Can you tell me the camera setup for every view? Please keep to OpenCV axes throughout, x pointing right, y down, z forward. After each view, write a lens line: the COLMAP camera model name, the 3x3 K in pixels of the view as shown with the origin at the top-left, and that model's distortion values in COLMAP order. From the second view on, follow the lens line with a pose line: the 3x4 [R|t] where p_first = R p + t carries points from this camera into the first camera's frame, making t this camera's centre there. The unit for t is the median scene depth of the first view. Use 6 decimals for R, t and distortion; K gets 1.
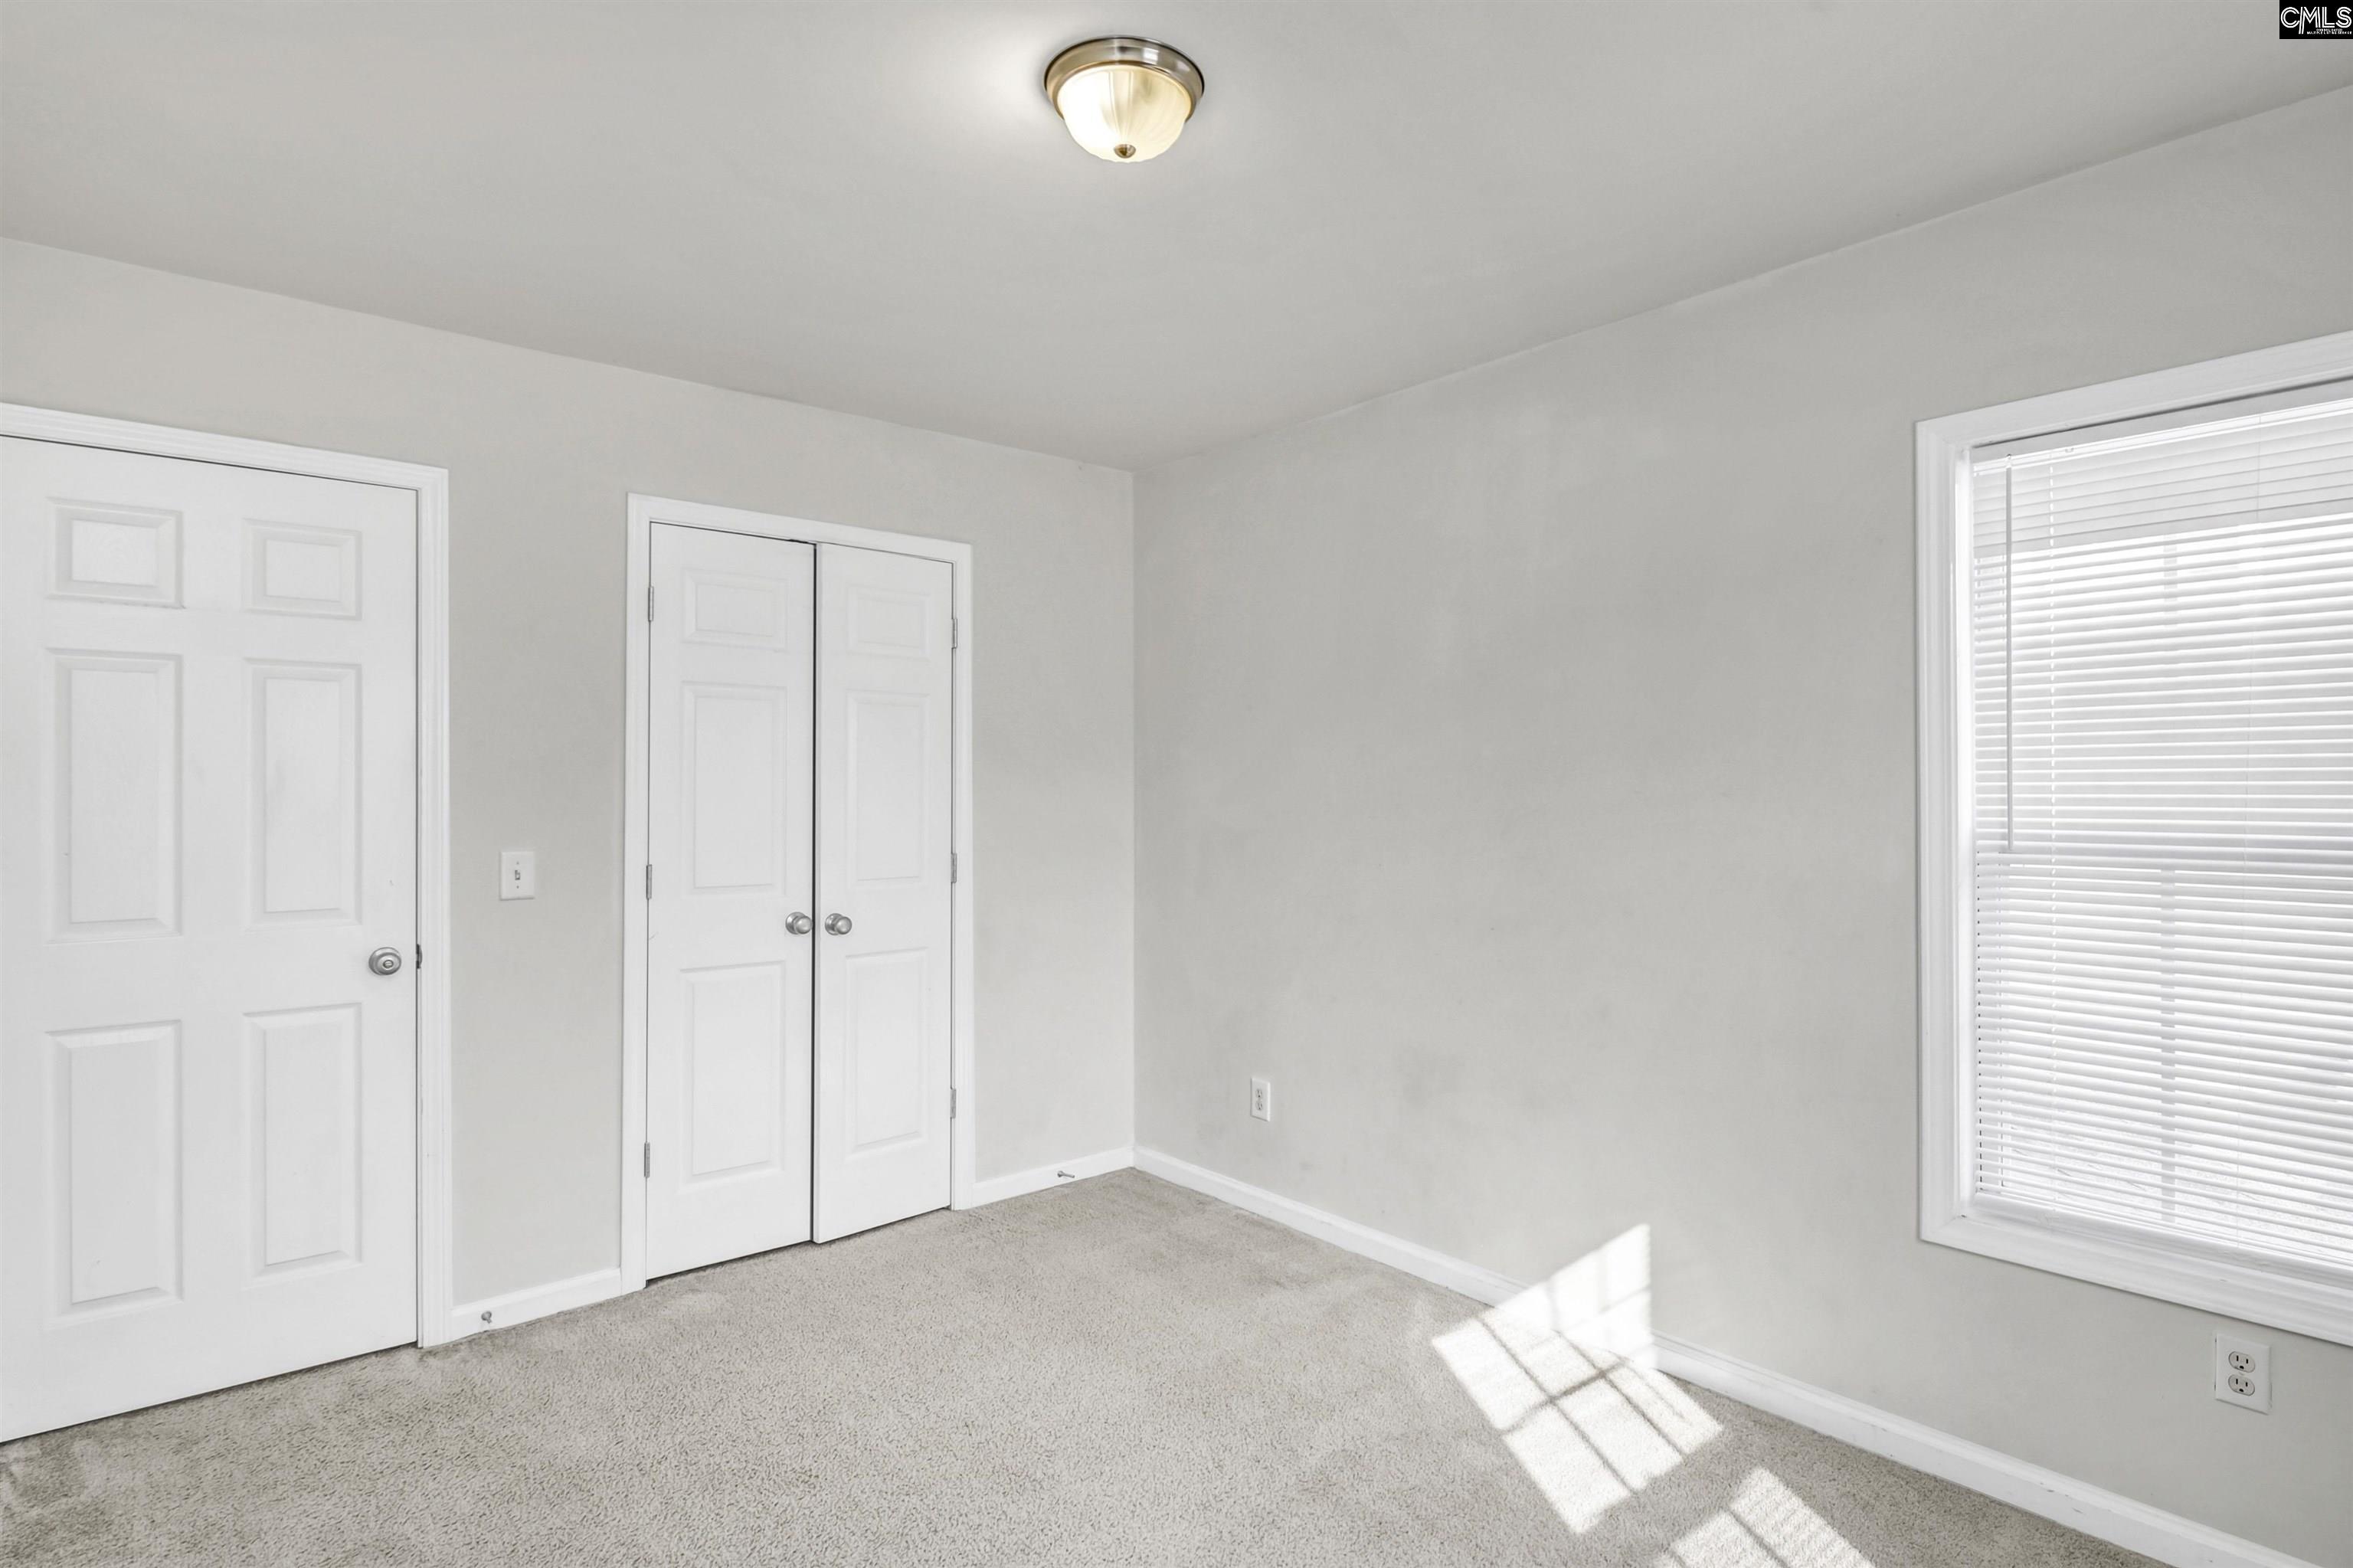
lens RADIAL K [[1190.0, 0, 1168.4], [0, 1190.0, 765.8], [0, 0, 1]] dist [-0.014084, -0.000896]
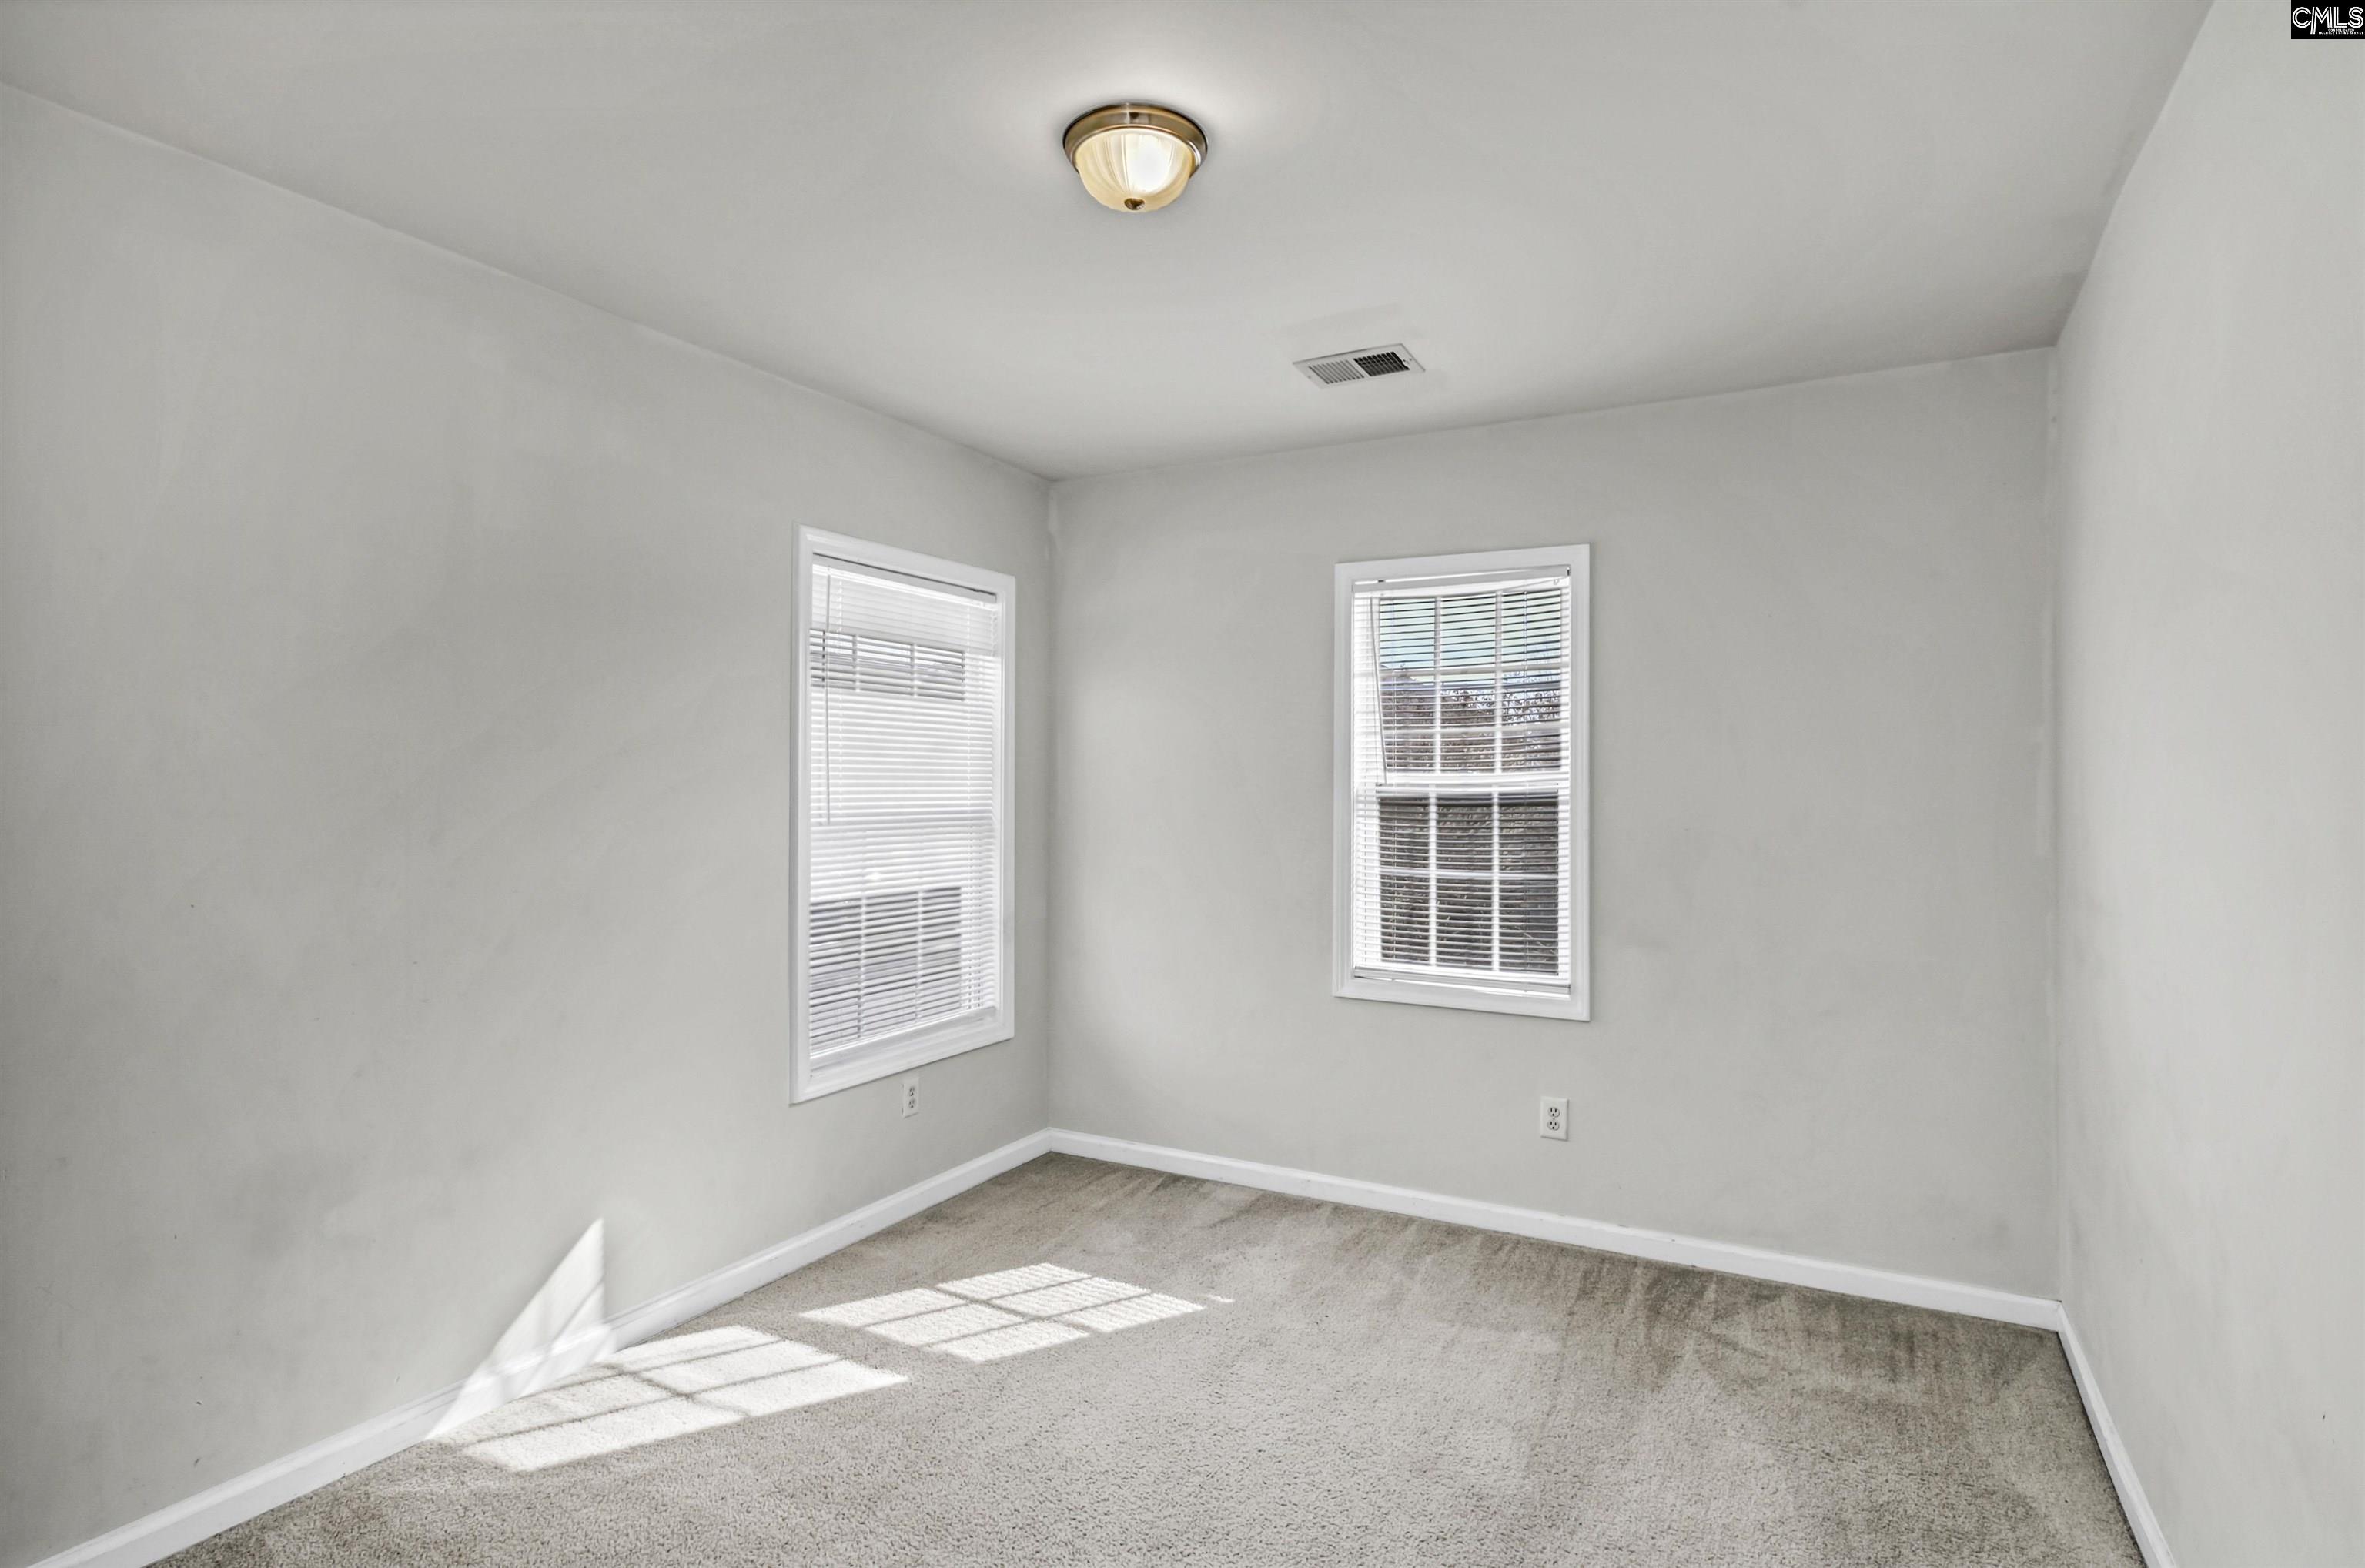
lens RADIAL K [[1189.8, 0, 1169.5], [0, 1189.8, 763.0], [0, 0, 1]] dist [0.001305, -0.005735]
pose [[-0.317250, 0.008355, 0.948305, -0.832168], [-0.008024, 0.999902, -0.011494, 0.005014], [-0.948308, -0.011255, -0.317152, 1.001730]]
